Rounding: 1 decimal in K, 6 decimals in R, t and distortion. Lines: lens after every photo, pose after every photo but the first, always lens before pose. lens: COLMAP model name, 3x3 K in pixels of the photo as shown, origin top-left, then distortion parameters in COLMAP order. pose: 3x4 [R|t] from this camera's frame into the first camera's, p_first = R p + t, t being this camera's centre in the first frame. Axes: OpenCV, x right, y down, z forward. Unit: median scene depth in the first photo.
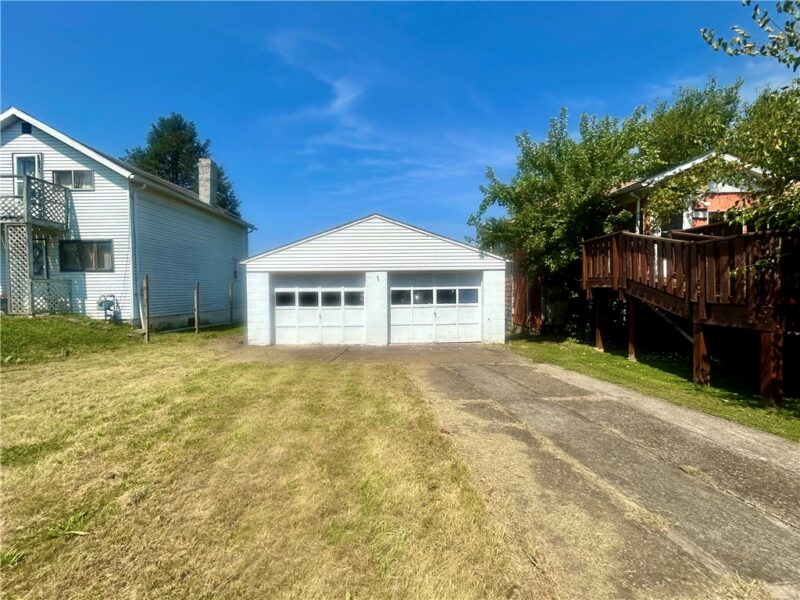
lens RADIAL K [[350.3, 0, 400.0], [0, 350.3, 300.0], [0, 0, 1]] dist [0.001540, 0.000401]
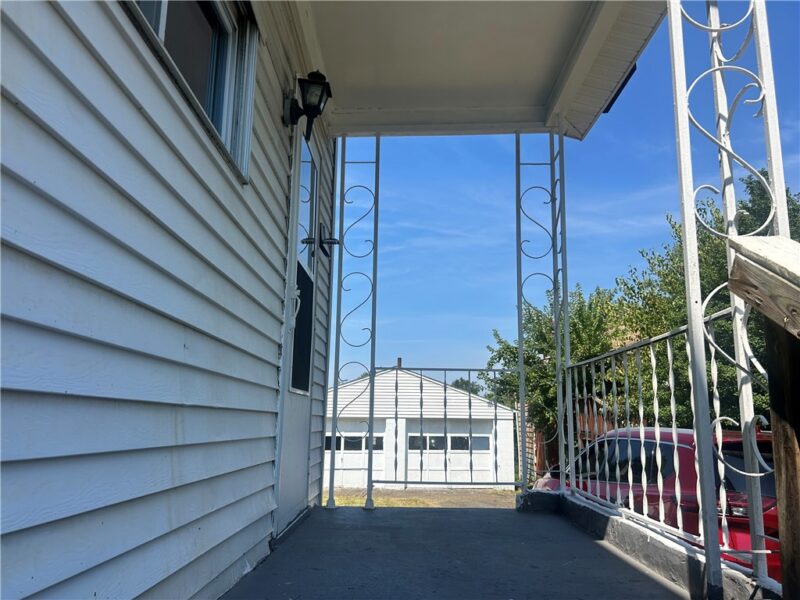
lens RADIAL K [[657.5, 0, 400.0], [0, 657.5, 300.0], [0, 0, 1]] dist [0.075442, -0.000424]
pose [[0.999620, 0.022300, 0.016178, -0.094204], [-0.018038, 0.973610, -0.227504, 0.027138], [-0.020824, 0.227126, 0.973643, -1.085014]]
